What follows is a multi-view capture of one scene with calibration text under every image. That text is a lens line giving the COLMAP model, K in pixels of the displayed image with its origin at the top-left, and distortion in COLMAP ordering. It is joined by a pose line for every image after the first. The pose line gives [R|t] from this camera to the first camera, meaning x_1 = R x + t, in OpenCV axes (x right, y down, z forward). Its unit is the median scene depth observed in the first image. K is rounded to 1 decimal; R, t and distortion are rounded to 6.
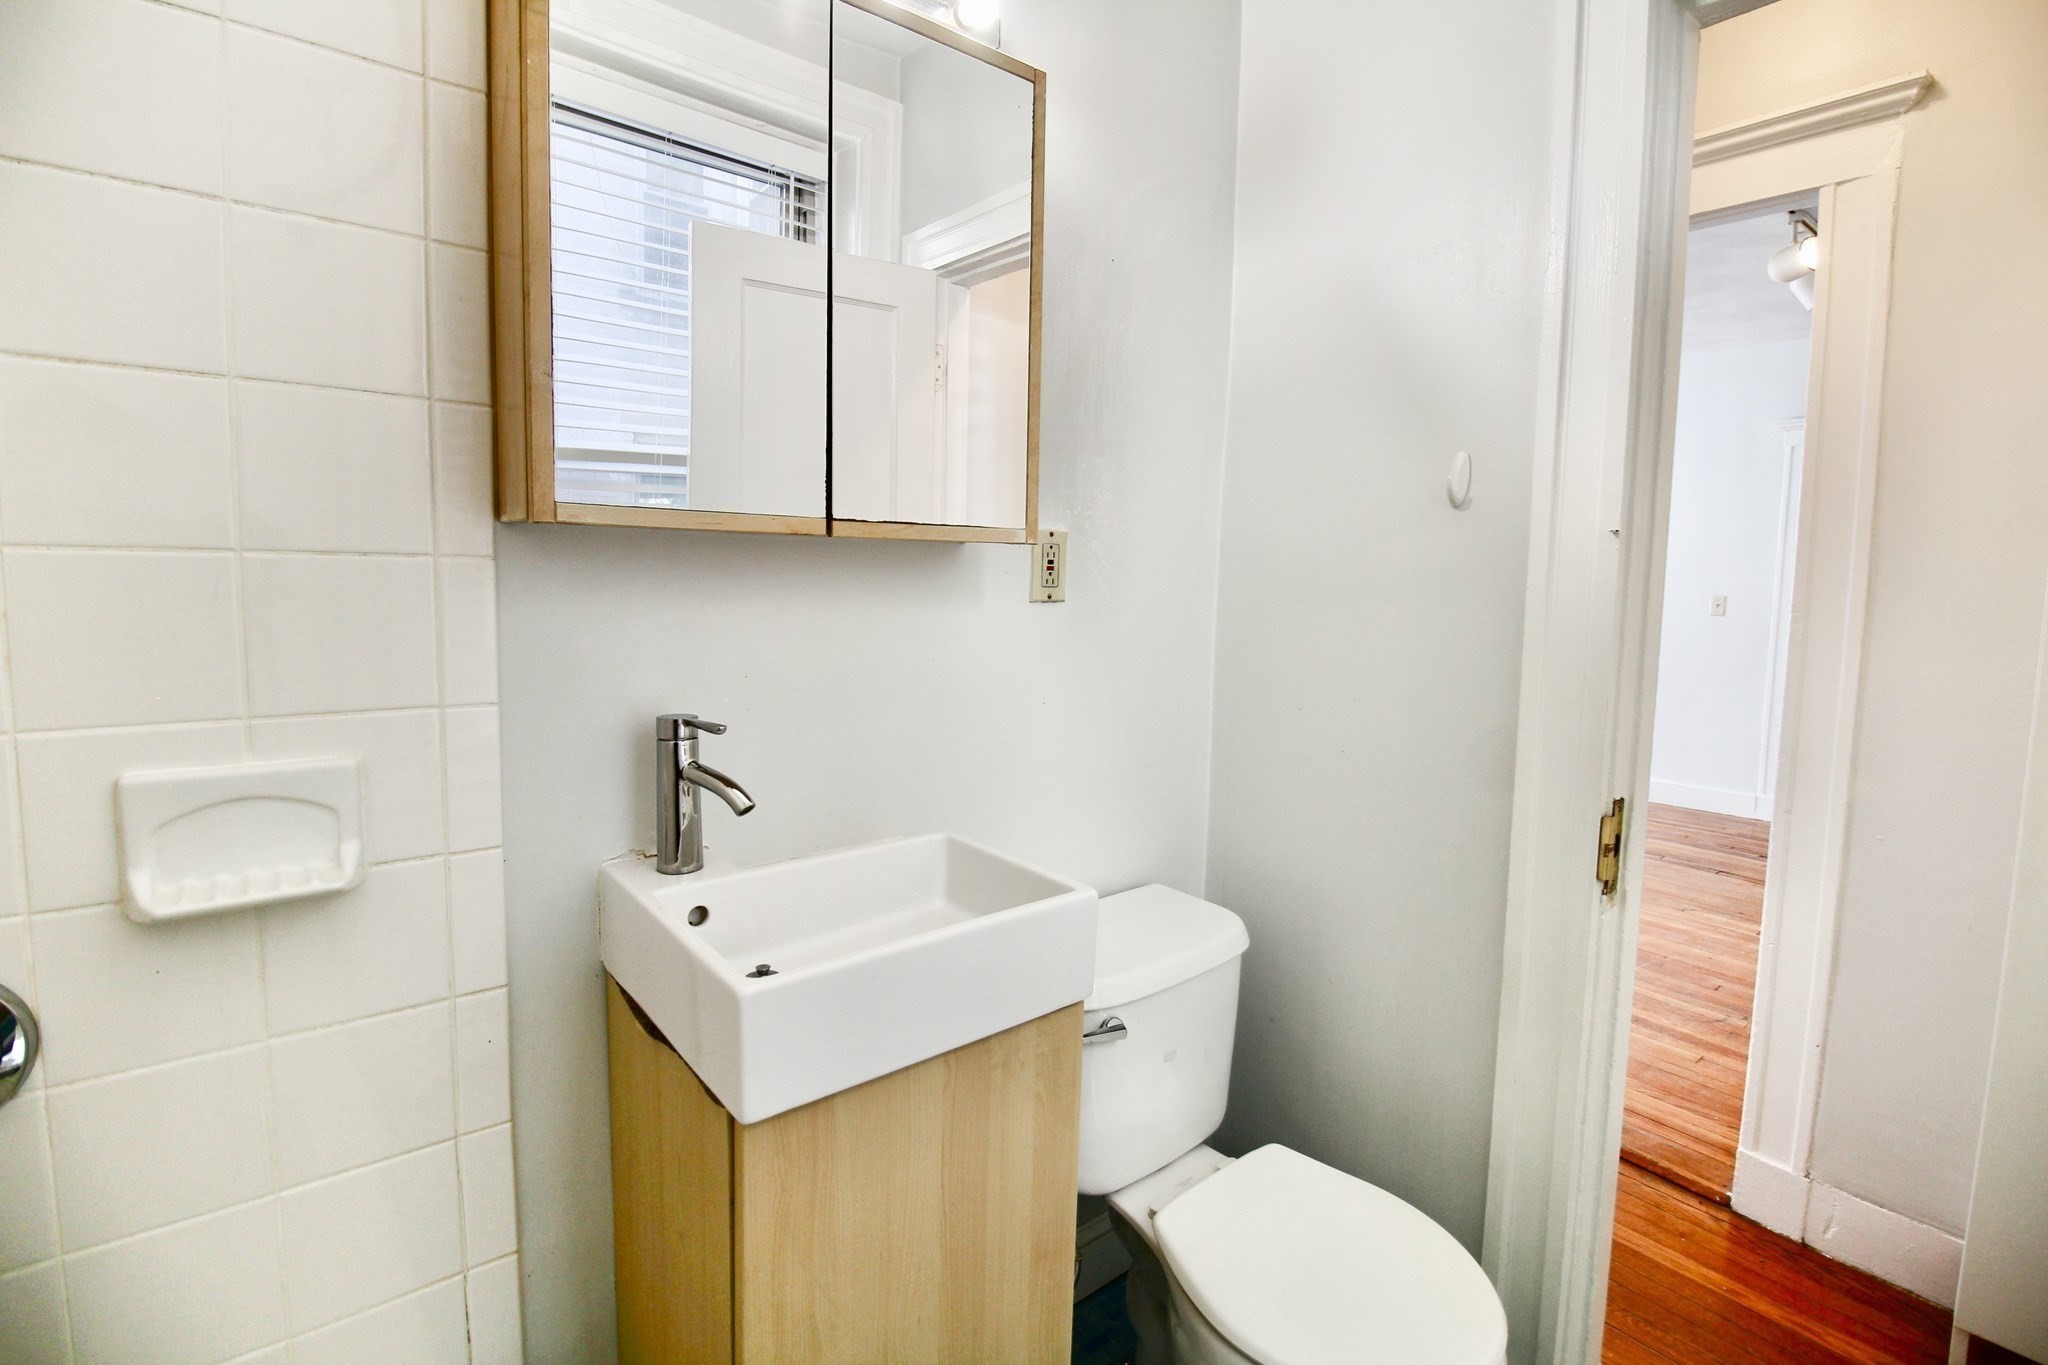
lens RADIAL K [[950.8, 0, 1026.6], [0, 950.8, 678.7], [0, 0, 1]] dist [-0.001321, -0.000159]
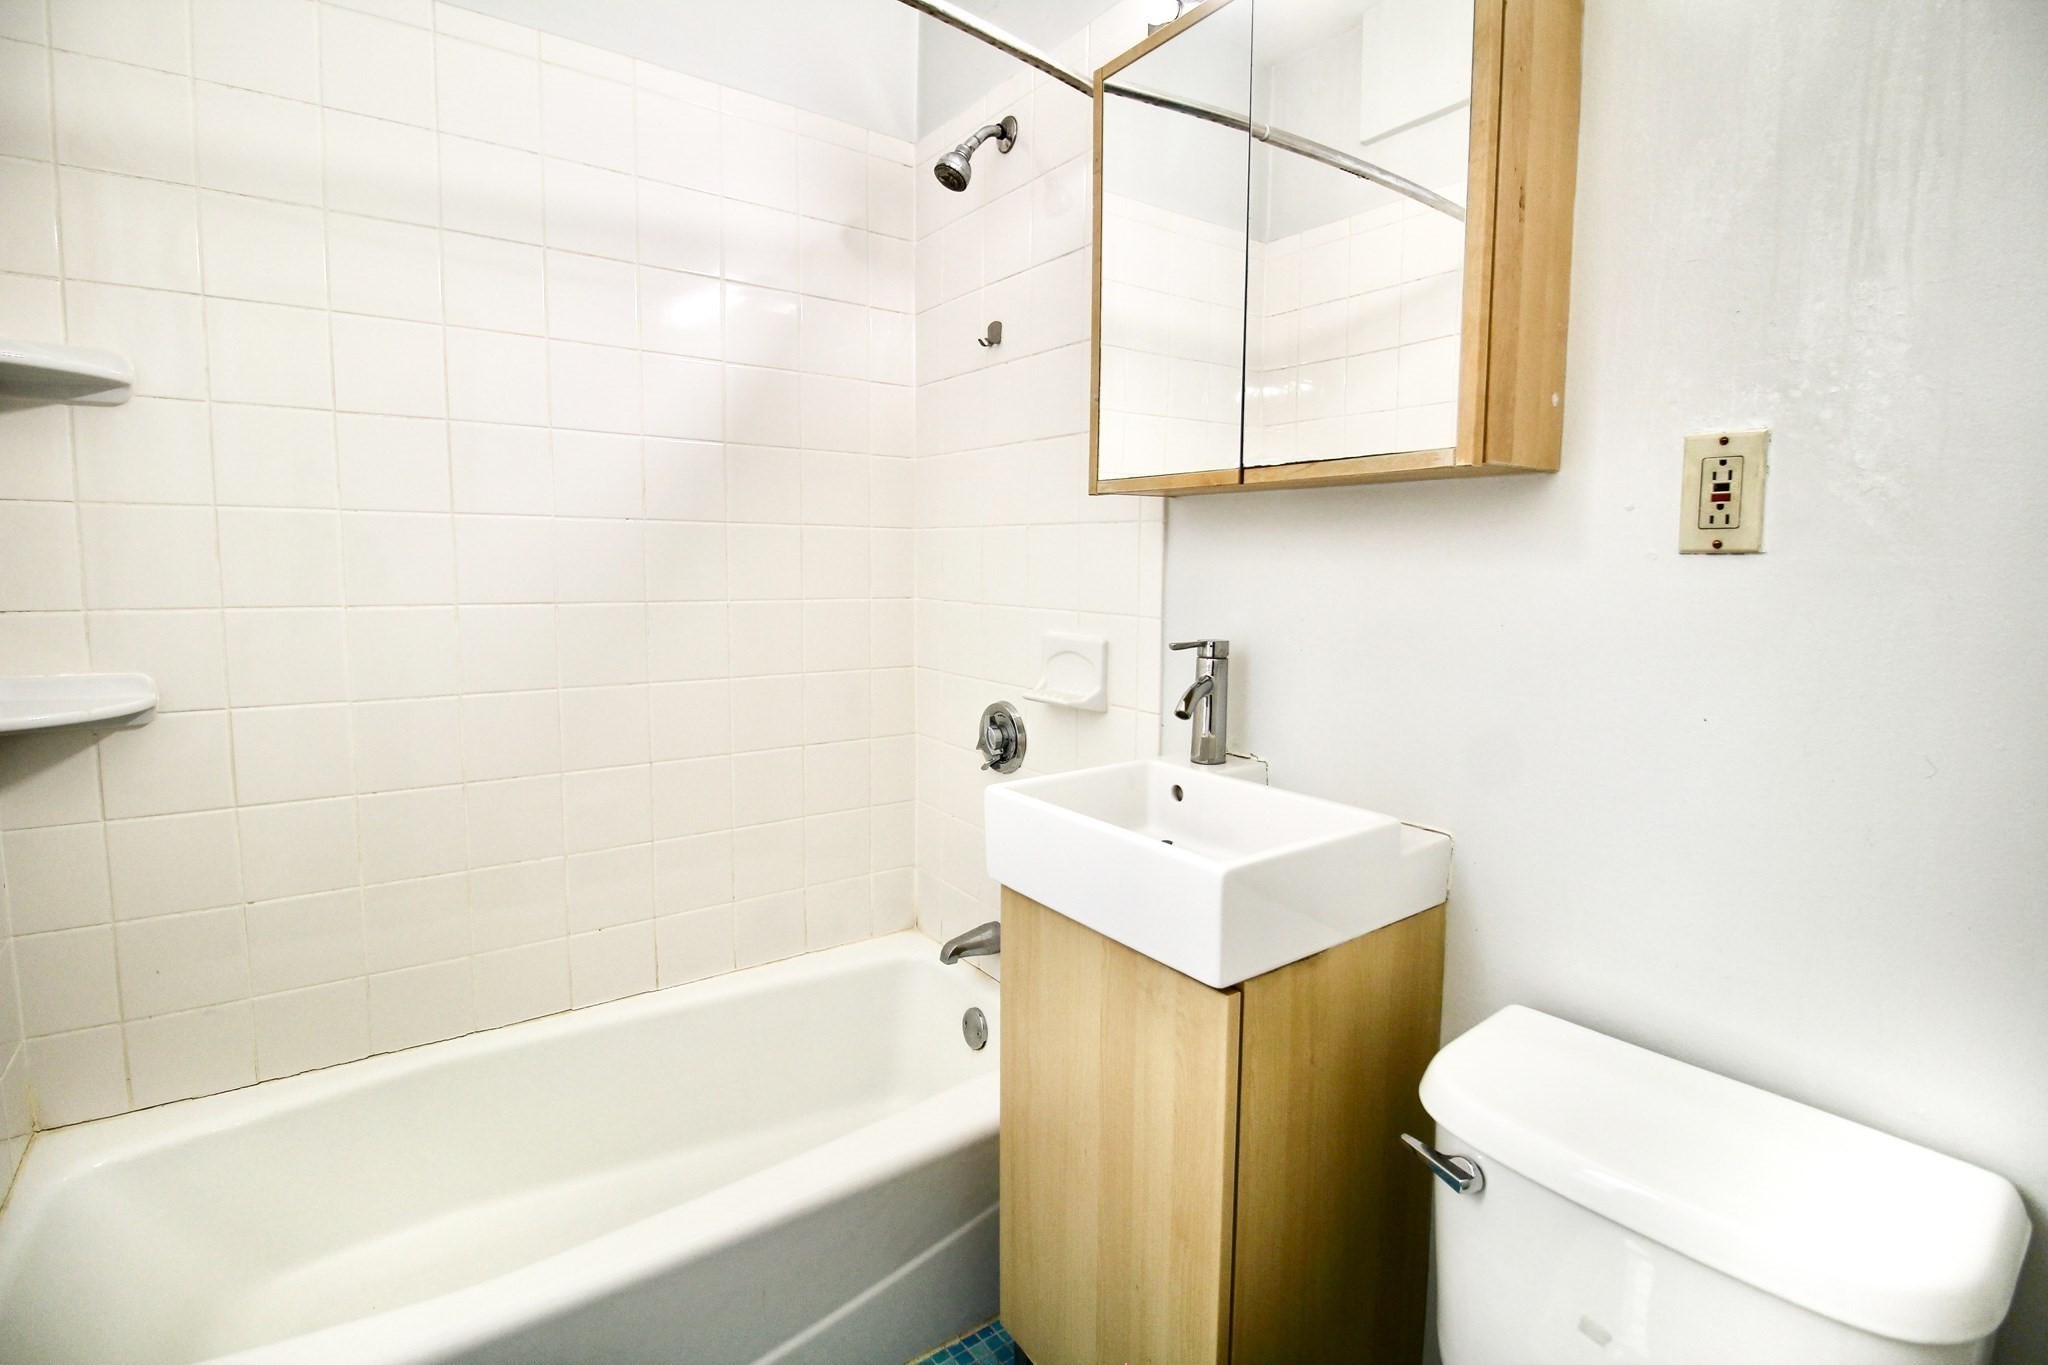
lens RADIAL K [[950.8, 0, 1025.9], [0, 950.8, 666.3], [0, 0, 1]] dist [-0.001321, -0.000159]
pose [[-0.064800, 0.094207, -0.993442, 0.901731], [-0.123281, 0.987152, 0.101652, -0.022754], [0.990254, 0.129060, -0.052354, 0.823115]]
